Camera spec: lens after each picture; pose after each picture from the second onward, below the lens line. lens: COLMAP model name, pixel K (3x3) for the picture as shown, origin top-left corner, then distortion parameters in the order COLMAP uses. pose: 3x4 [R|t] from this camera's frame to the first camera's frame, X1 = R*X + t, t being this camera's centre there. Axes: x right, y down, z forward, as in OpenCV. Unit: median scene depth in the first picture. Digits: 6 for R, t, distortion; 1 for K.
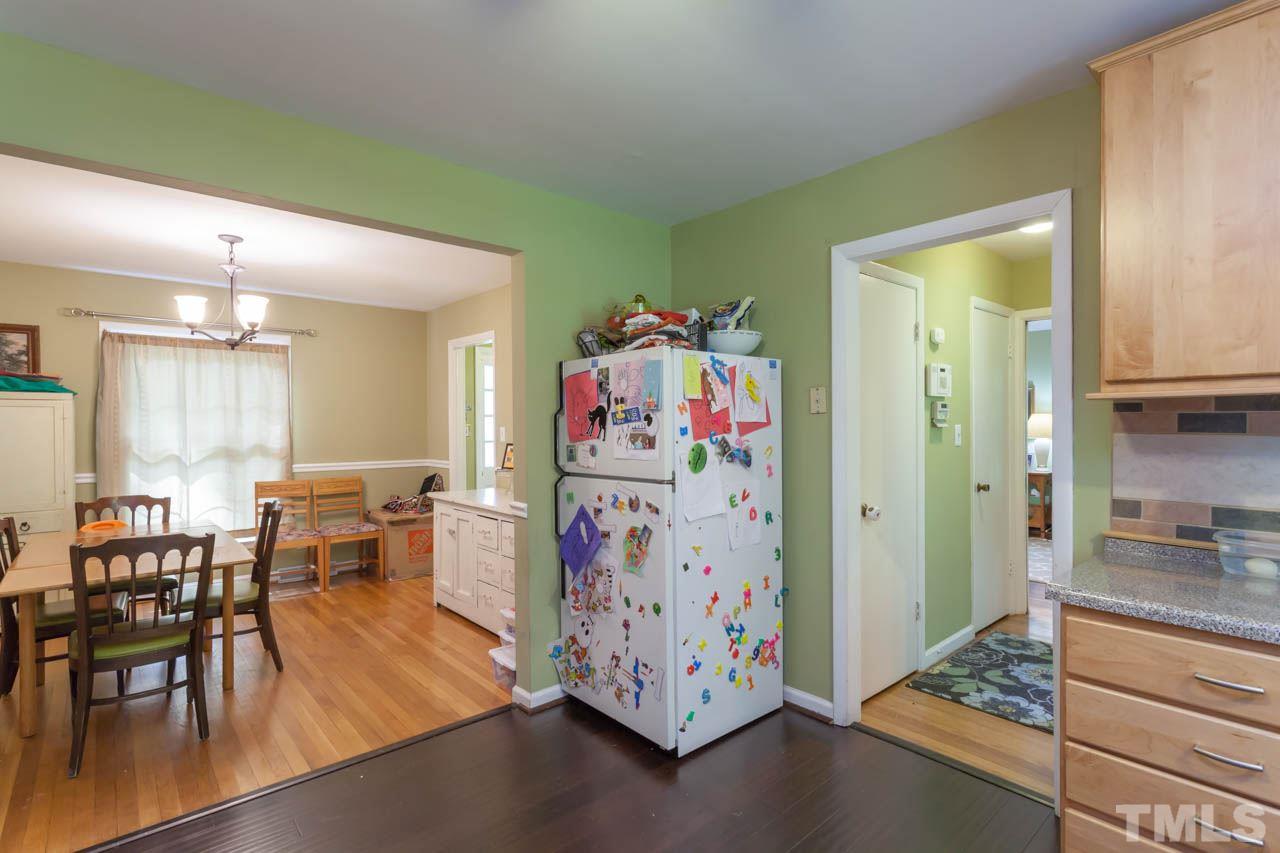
lens RADIAL K [[607.3, 0, 640.0], [0, 607.3, 426.5], [0, 0, 1]] dist [0.002536, -0.000013]
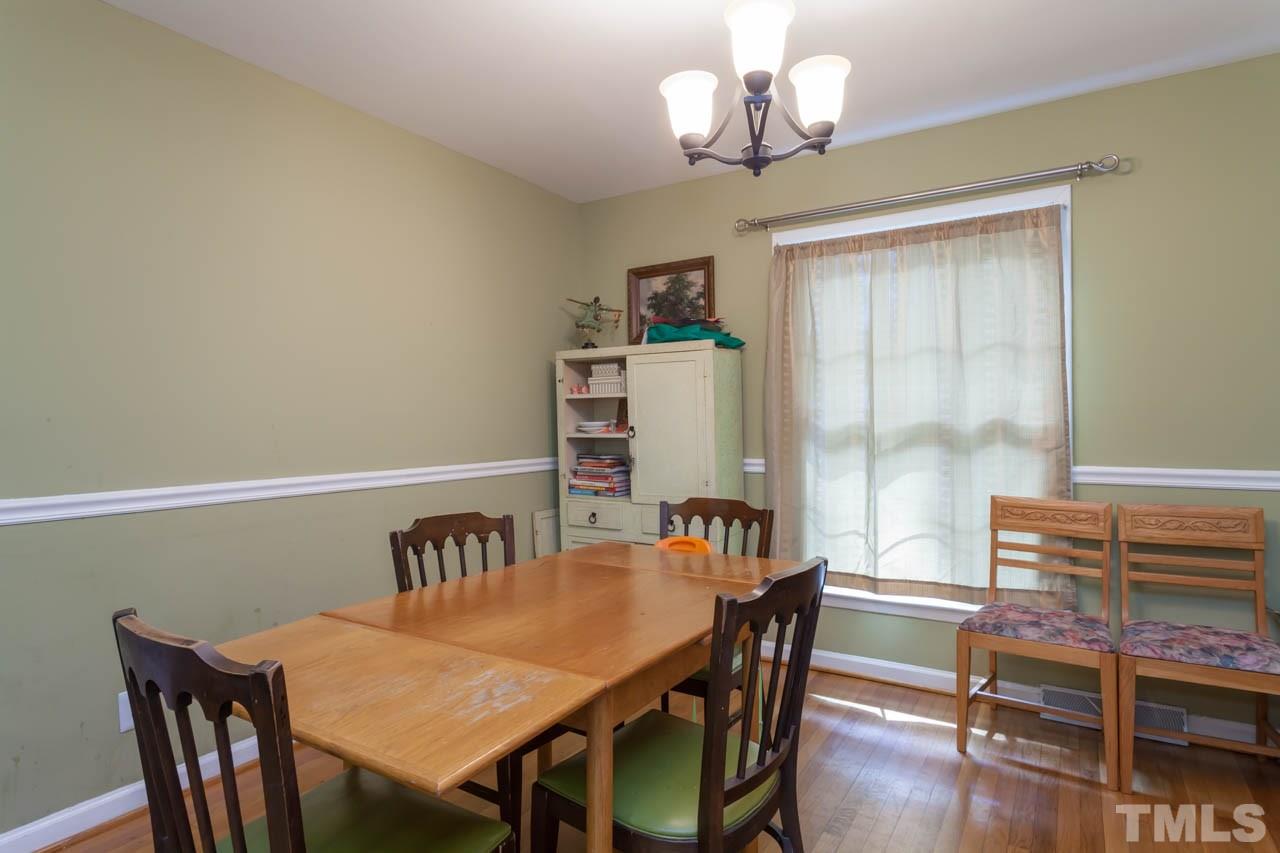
lens RADIAL K [[705.0, 0, 638.8], [0, 705.0, 413.4], [0, 0, 1]] dist [0.000104, 0.000350]
pose [[0.279702, -0.012249, -0.960009, -0.161519], [0.001513, 0.999923, -0.012317, 0.030487], [0.960086, 0.001993, 0.279699, 0.563516]]
